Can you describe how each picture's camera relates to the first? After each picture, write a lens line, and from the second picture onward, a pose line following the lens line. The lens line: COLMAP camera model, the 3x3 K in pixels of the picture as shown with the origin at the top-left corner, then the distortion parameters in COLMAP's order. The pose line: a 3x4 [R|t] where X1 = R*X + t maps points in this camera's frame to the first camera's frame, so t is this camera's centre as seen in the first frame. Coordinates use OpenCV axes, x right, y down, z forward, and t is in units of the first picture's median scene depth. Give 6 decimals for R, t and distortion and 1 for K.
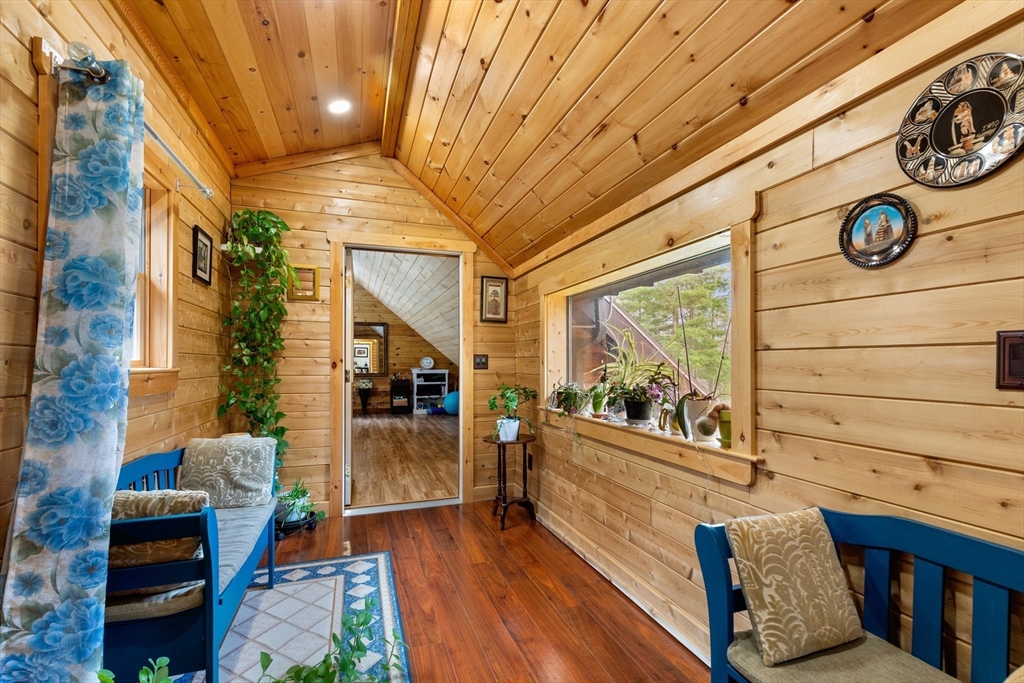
lens RADIAL K [[464.6, 0, 516.0], [0, 464.6, 347.3], [0, 0, 1]] dist [0.009032, -0.000484]
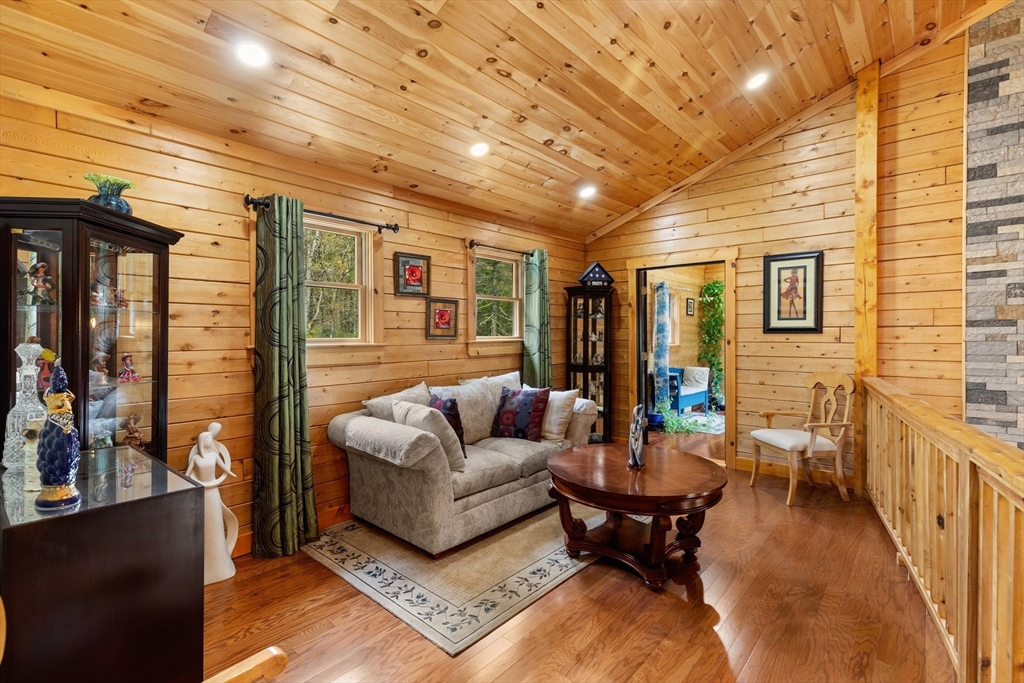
lens RADIAL K [[466.8, 0, 512.0], [0, 466.8, 341.5], [0, 0, 1]] dist [0.005399, -0.000367]
pose [[0.485119, 0.013943, -0.874337, 1.331100], [0.028542, 0.999088, 0.031769, -0.097218], [0.873982, -0.040367, 0.484279, -1.387000]]
